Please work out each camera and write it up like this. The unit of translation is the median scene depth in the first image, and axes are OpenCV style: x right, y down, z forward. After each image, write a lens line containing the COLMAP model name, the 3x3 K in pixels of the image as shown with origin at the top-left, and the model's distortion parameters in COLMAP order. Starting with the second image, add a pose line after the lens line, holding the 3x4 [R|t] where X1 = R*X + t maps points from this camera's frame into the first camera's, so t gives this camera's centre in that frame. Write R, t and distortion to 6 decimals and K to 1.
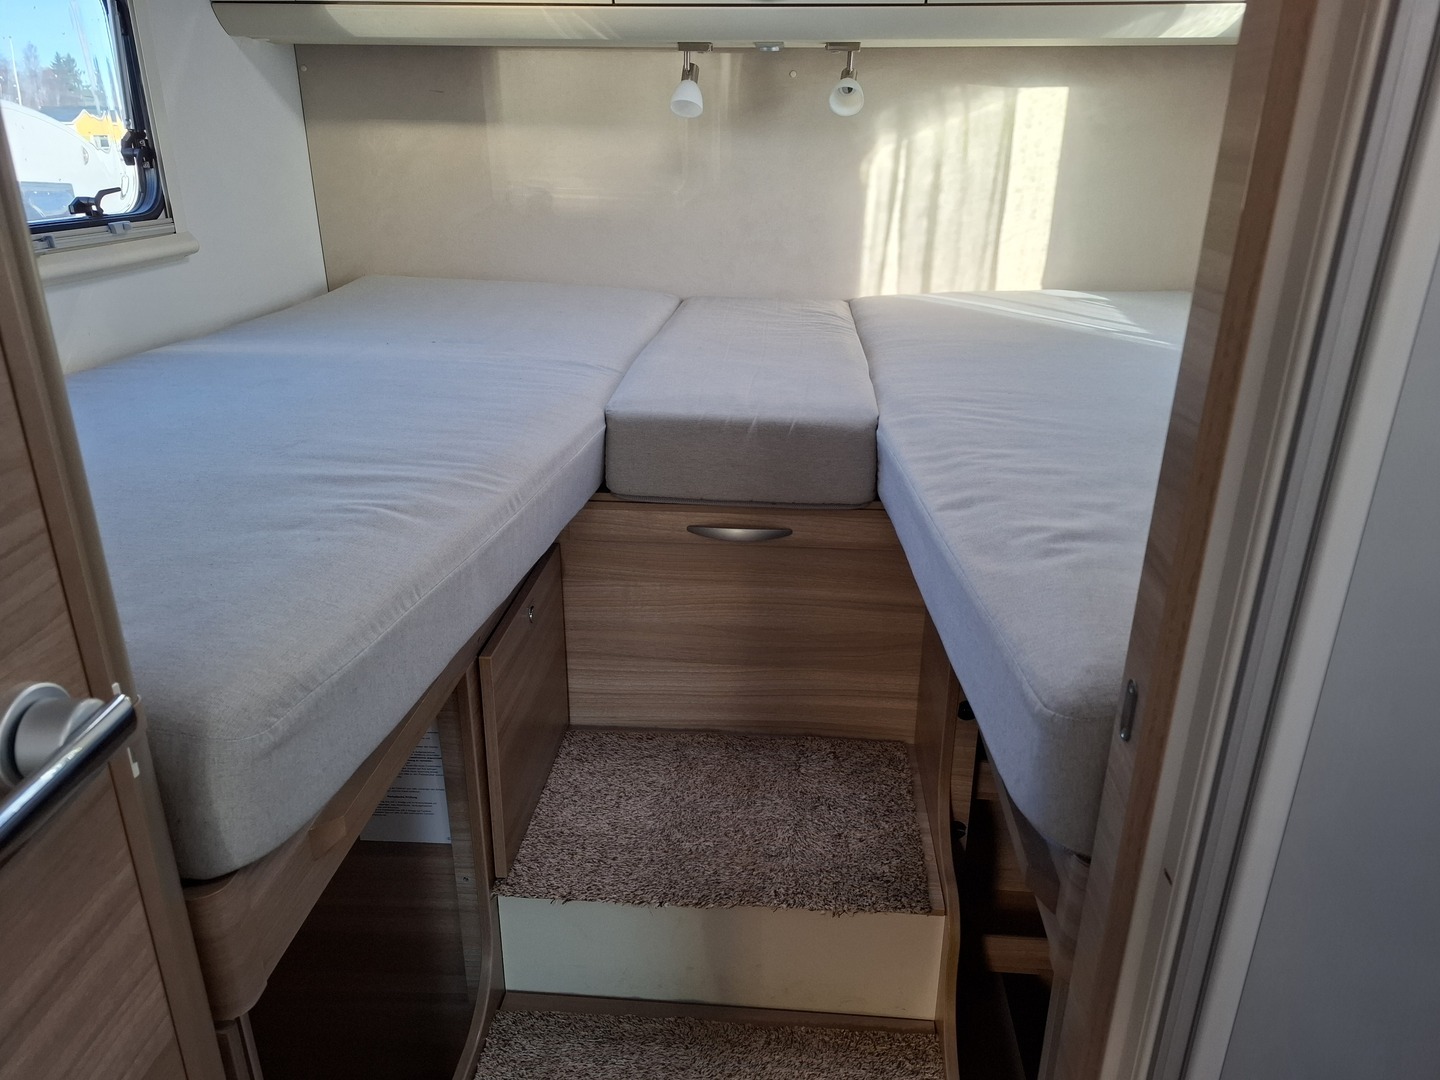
lens RADIAL K [[1008.5, 0, 720.3], [0, 1008.5, 542.5], [0, 0, 1]] dist [0.010206, -0.016604]
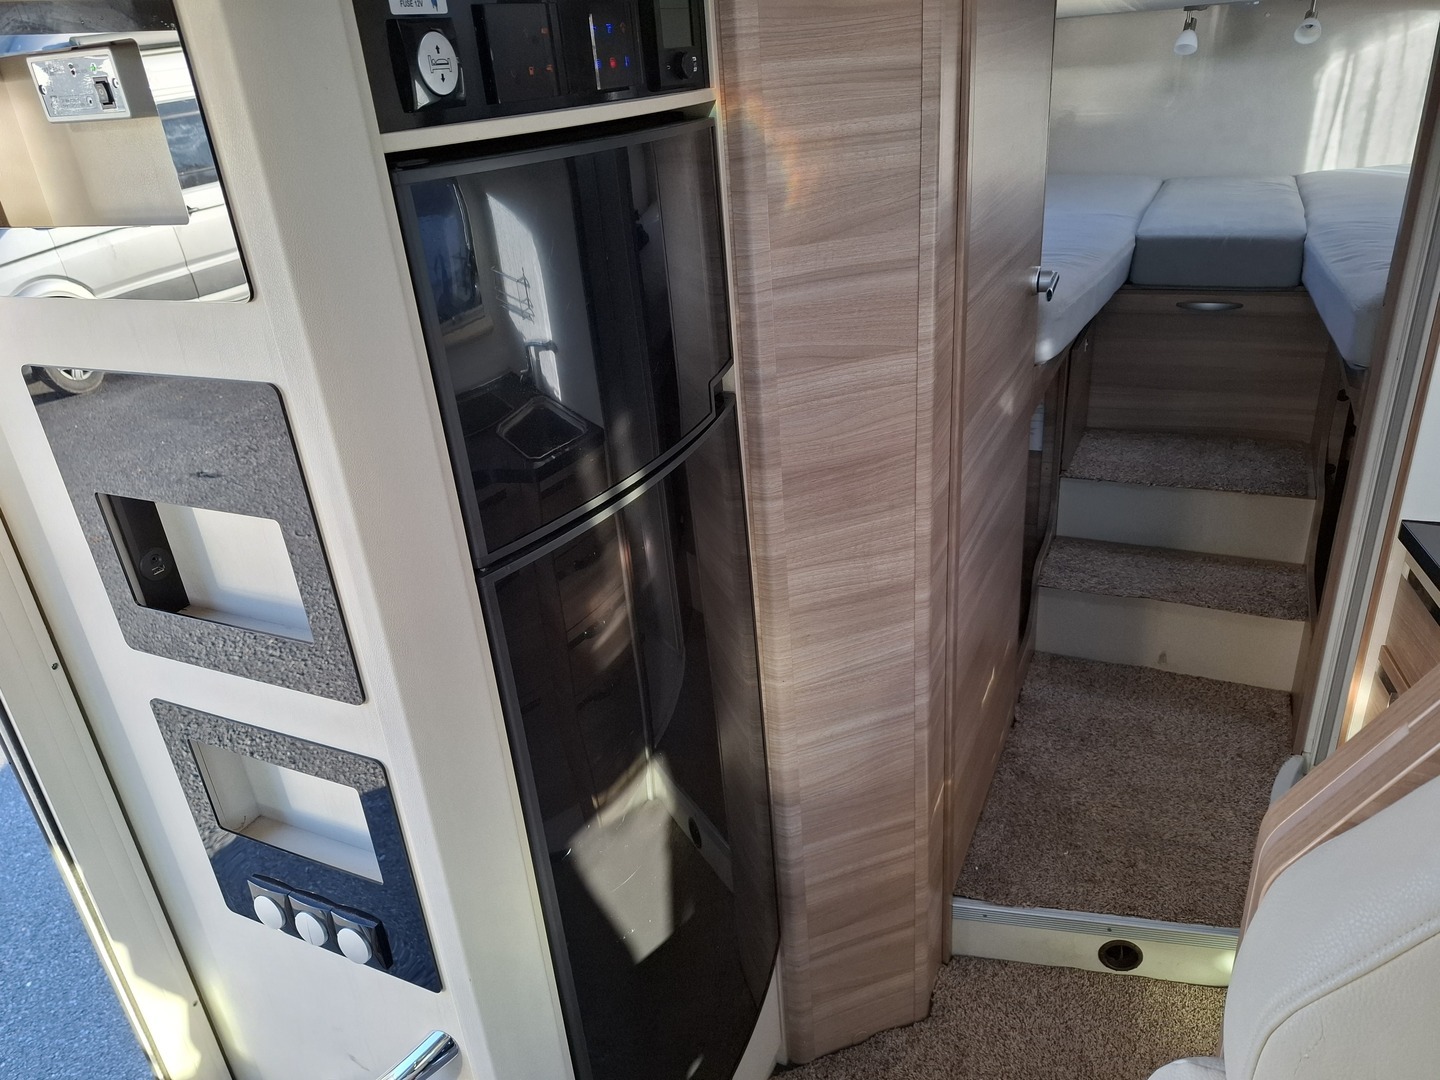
lens RADIAL K [[1008.5, 0, 686.8], [0, 1008.5, 551.6], [0, 0, 1]] dist [0.010206, -0.016604]
pose [[0.921232, 0.085225, -0.379562, -0.079882], [-0.052871, 0.994083, 0.094884, 0.205870], [0.385403, -0.067343, 0.920288, -0.701271]]
